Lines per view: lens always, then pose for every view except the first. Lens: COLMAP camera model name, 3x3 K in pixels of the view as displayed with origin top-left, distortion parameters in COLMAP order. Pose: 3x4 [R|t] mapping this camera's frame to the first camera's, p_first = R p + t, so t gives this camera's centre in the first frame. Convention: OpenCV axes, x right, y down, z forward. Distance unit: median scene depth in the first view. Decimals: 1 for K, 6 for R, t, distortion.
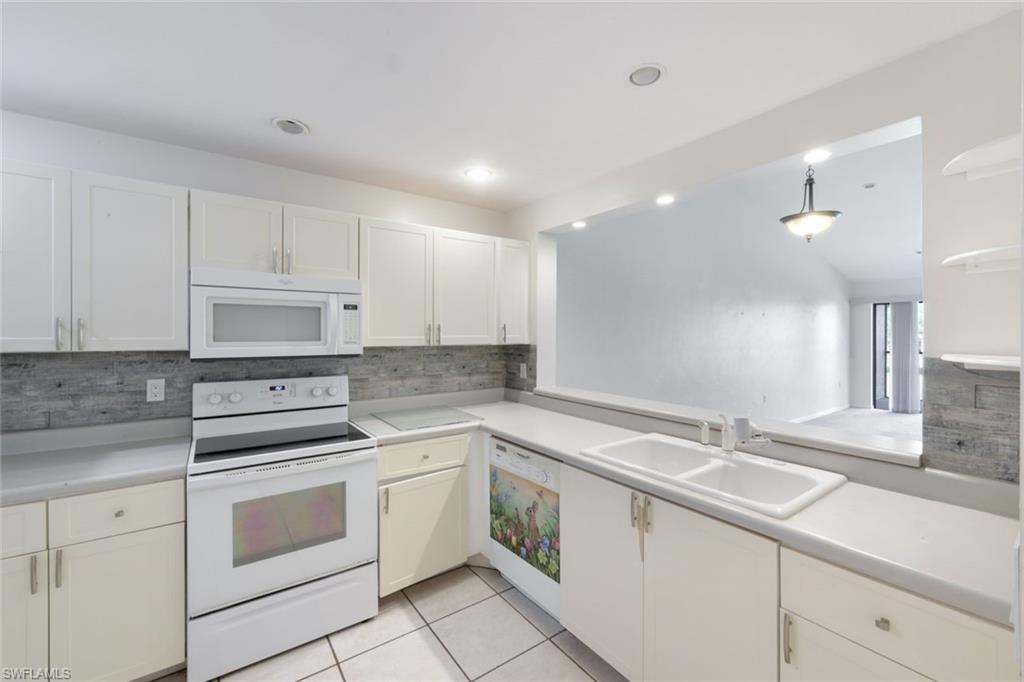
lens RADIAL K [[423.5, 0, 512.4], [0, 423.5, 335.2], [0, 0, 1]] dist [-0.000583, 0.000250]
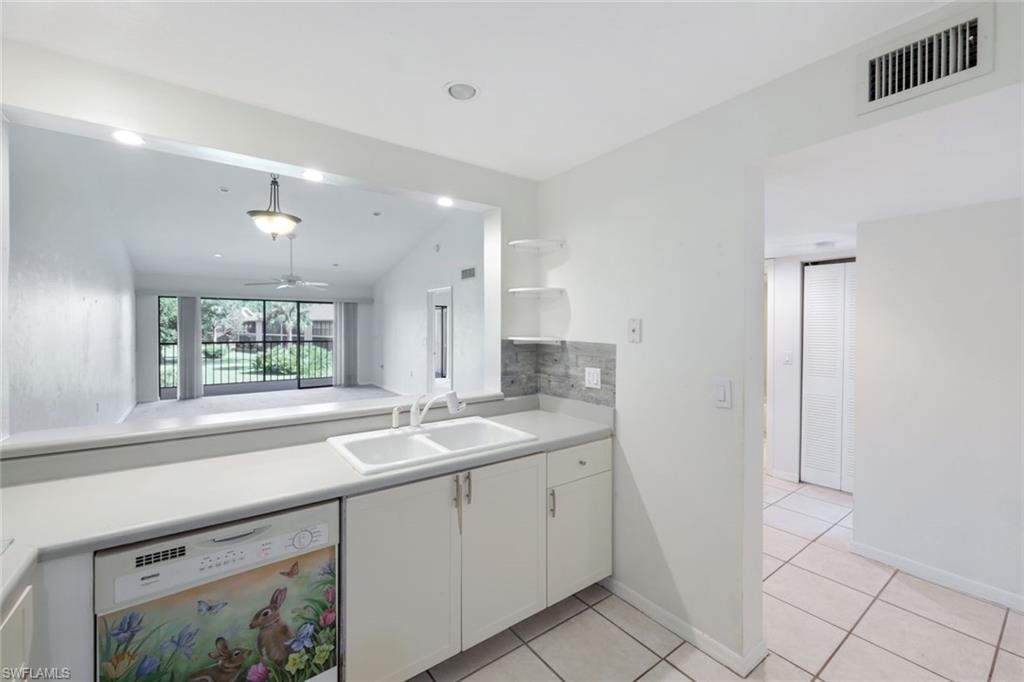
lens RADIAL K [[423.5, 0, 510.5], [0, 423.5, 332.0], [0, 0, 1]] dist [-0.000583, 0.000250]
pose [[-0.012073, -0.015434, 0.999808, -0.587640], [0.004133, 0.999872, 0.015485, -0.004960], [-0.999919, 0.004319, -0.012008, 0.662347]]
